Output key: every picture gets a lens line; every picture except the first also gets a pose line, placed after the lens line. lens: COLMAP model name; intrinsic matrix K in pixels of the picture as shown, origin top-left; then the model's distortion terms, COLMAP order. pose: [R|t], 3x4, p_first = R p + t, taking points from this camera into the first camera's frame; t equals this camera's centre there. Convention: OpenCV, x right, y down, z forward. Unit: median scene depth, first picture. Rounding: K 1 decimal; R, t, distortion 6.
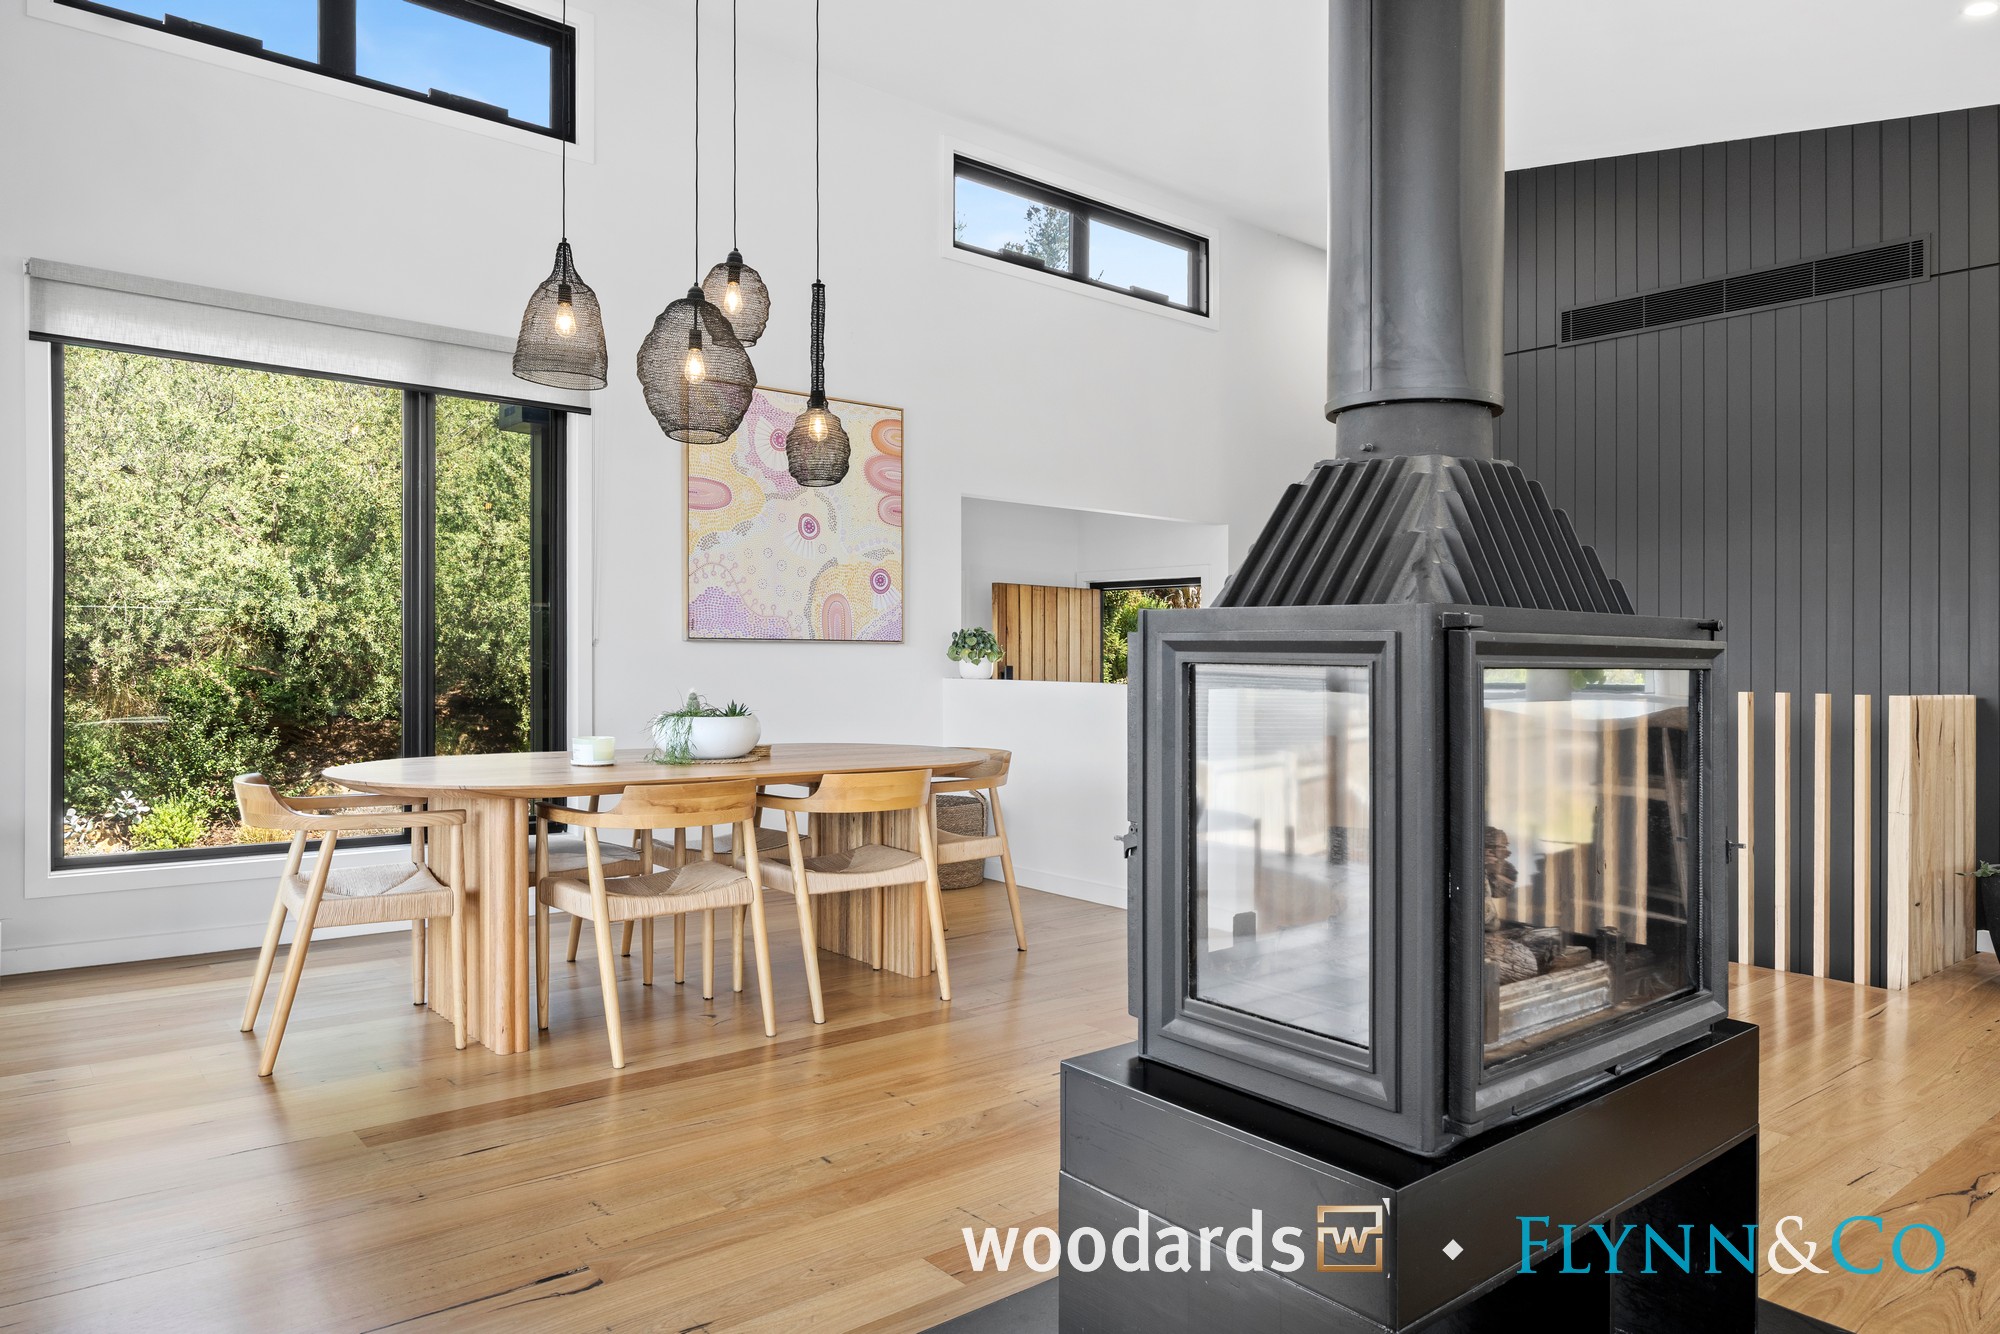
lens RADIAL K [[1271.2, 0, 956.4], [0, 1271.2, 642.1], [0, 0, 1]] dist [0.009379, -0.000114]
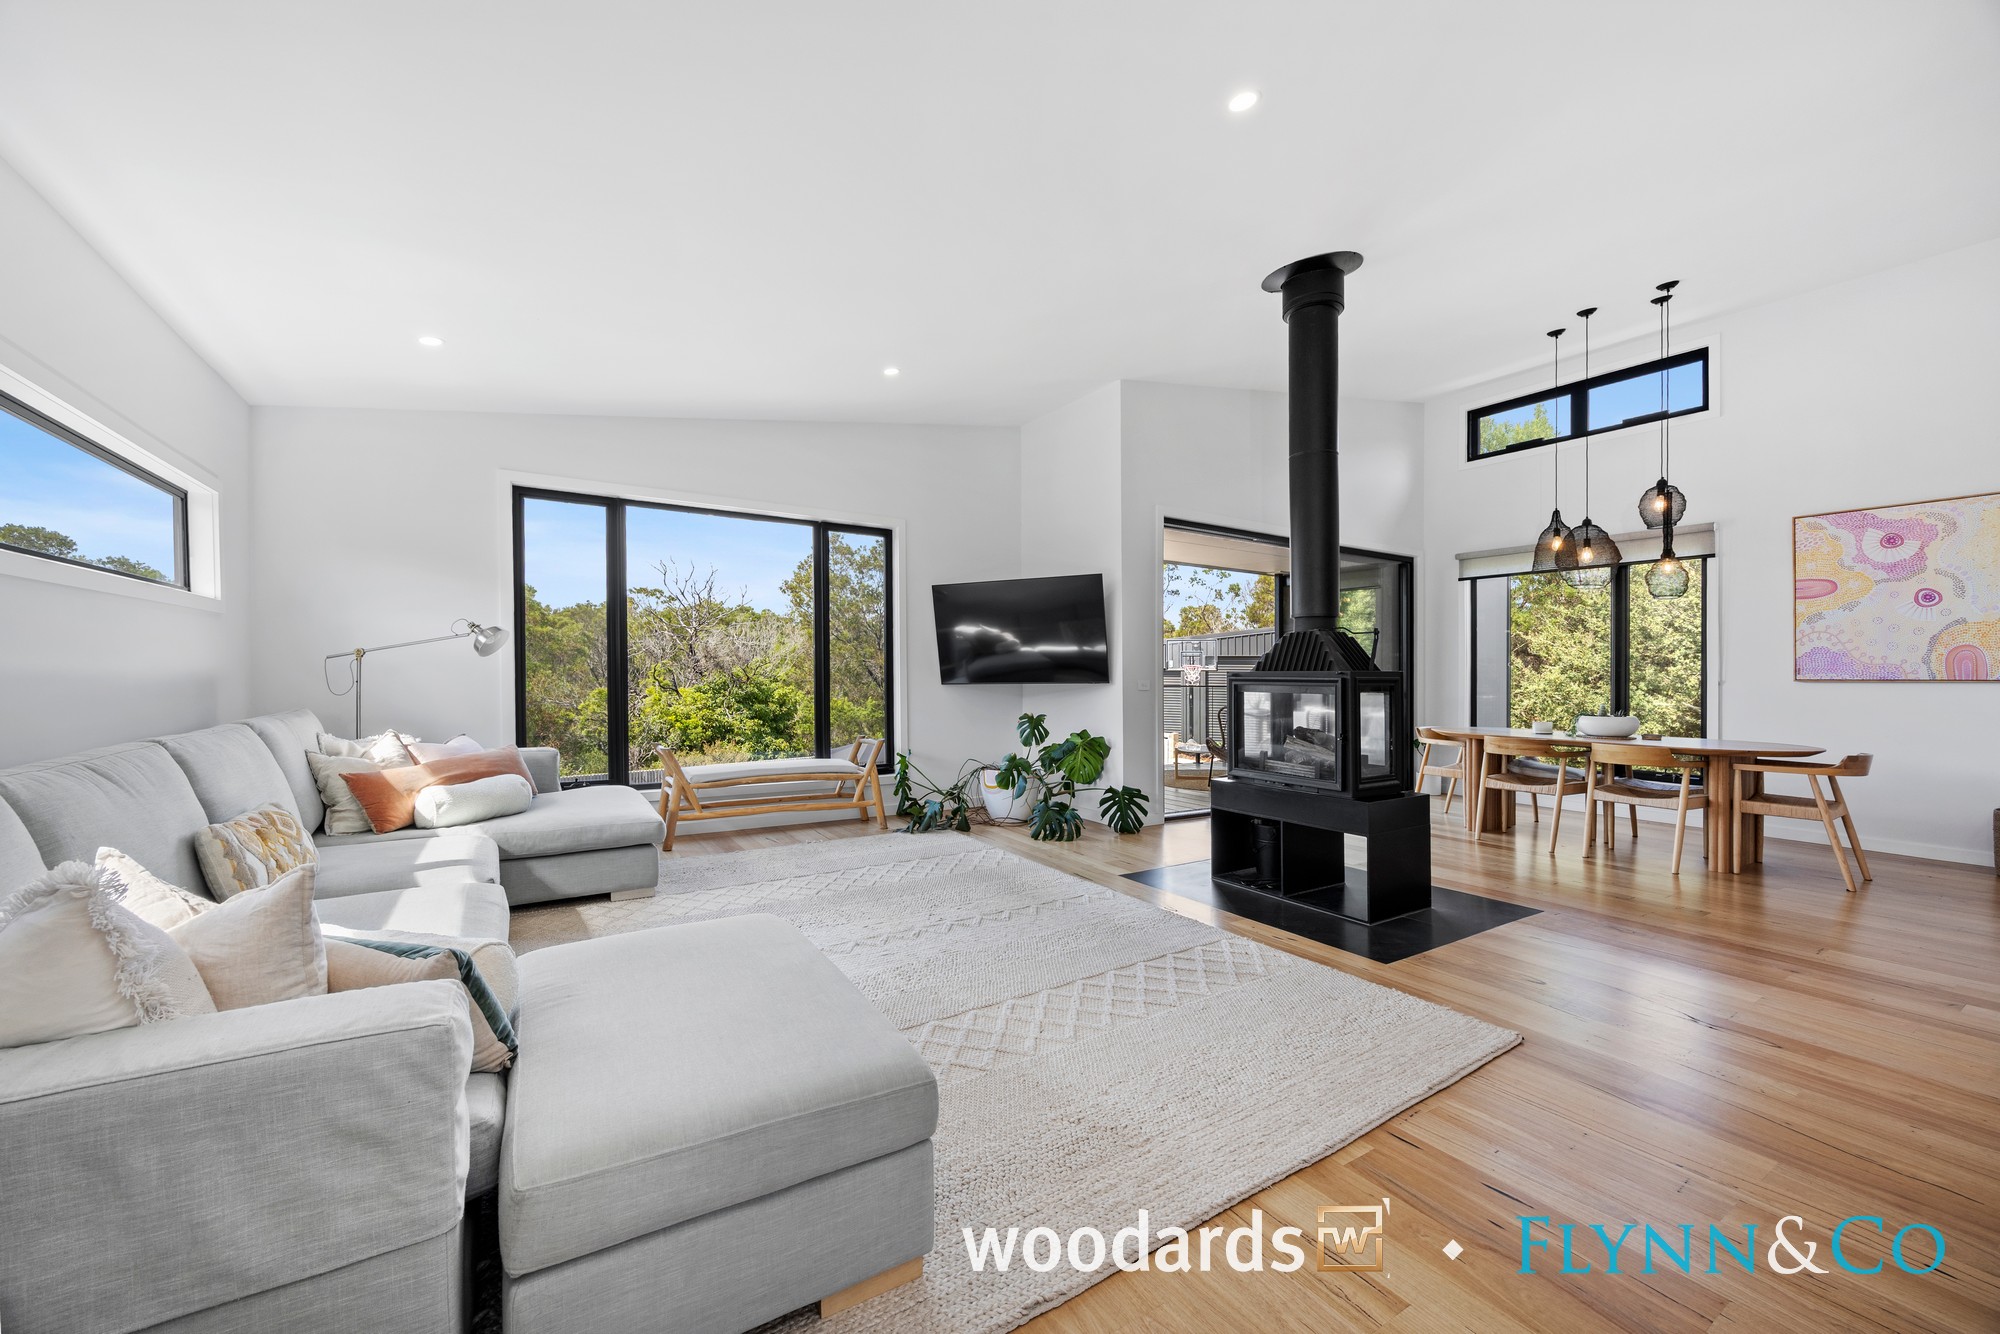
lens RADIAL K [[795.2, 0, 983.7], [0, 795.2, 665.6], [0, 0, 1]] dist [0.003467, -0.000161]
pose [[-0.129871, -0.026924, -0.991165, 0.883144], [-0.002567, 0.999637, -0.026817, 0.008391], [0.991528, -0.000938, -0.129893, 0.105884]]
